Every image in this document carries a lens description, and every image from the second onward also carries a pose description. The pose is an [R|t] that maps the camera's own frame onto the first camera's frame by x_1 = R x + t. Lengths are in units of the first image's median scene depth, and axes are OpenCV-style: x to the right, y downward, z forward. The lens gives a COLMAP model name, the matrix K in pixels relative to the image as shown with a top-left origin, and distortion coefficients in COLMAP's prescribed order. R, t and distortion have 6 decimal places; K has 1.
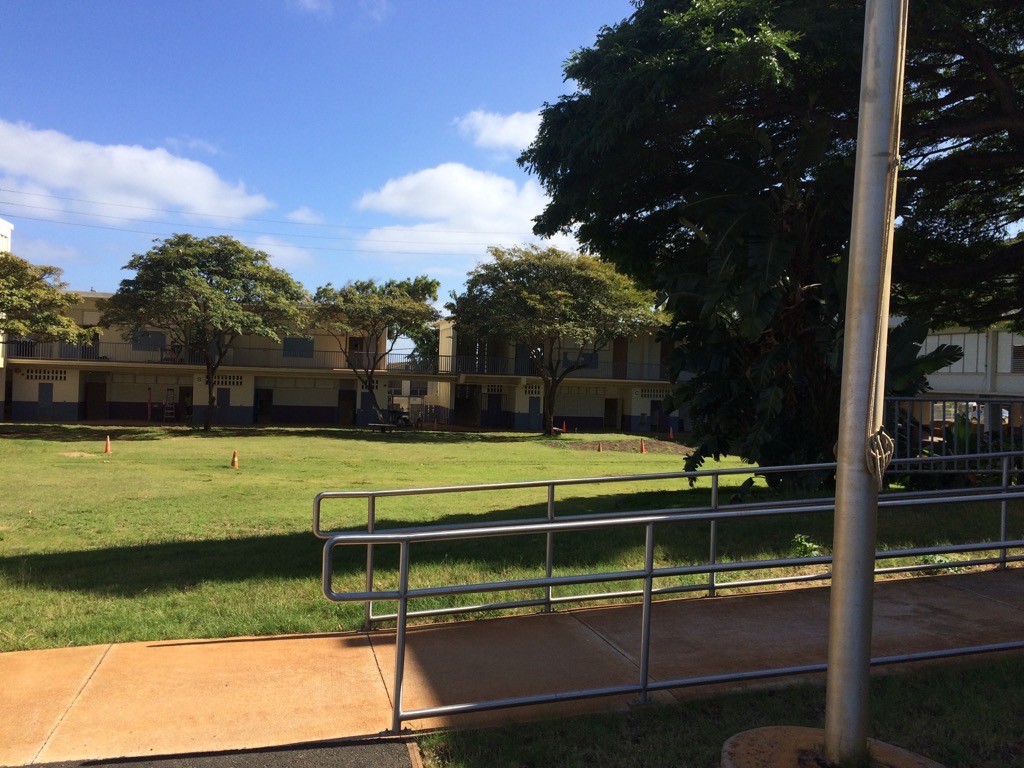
lens RADIAL K [[886.1, 0, 515.3], [0, 886.1, 386.5], [0, 0, 1]] dist [0.068121, -0.076339]
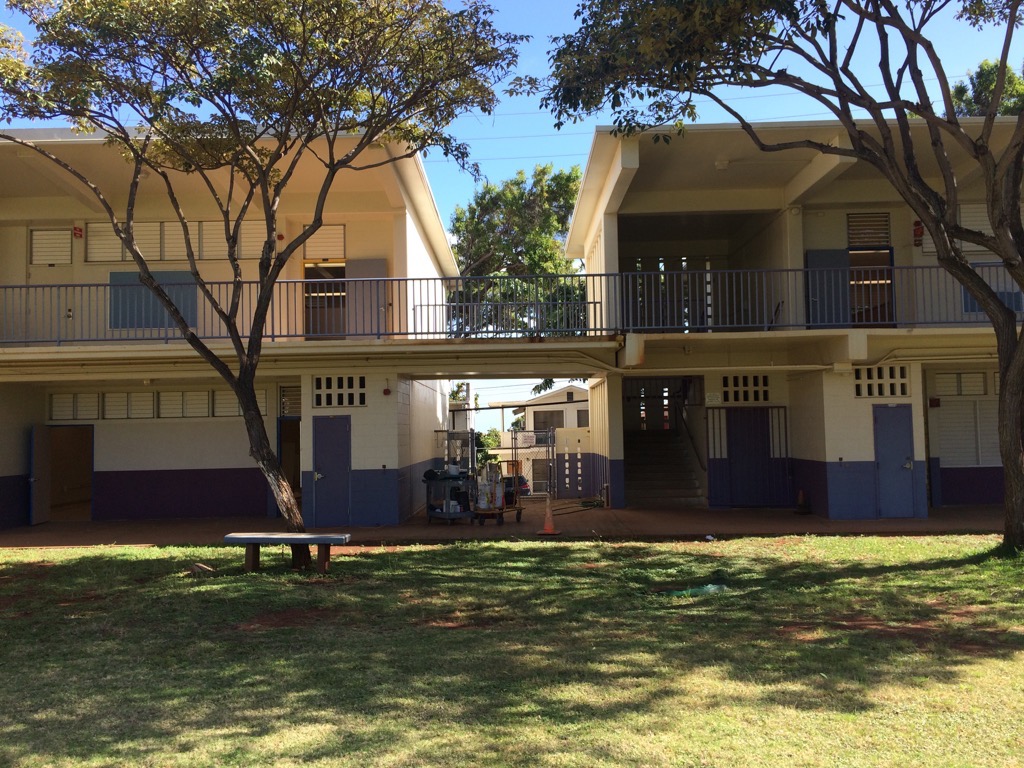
lens RADIAL K [[886.1, 0, 513.3], [0, 886.1, 386.7], [0, 0, 1]] dist [0.068121, -0.076339]
pose [[0.968420, -0.065709, -0.240510, -0.014487], [0.049716, 0.996166, -0.071979, 0.010772], [0.244318, 0.057749, 0.967974, 0.353487]]
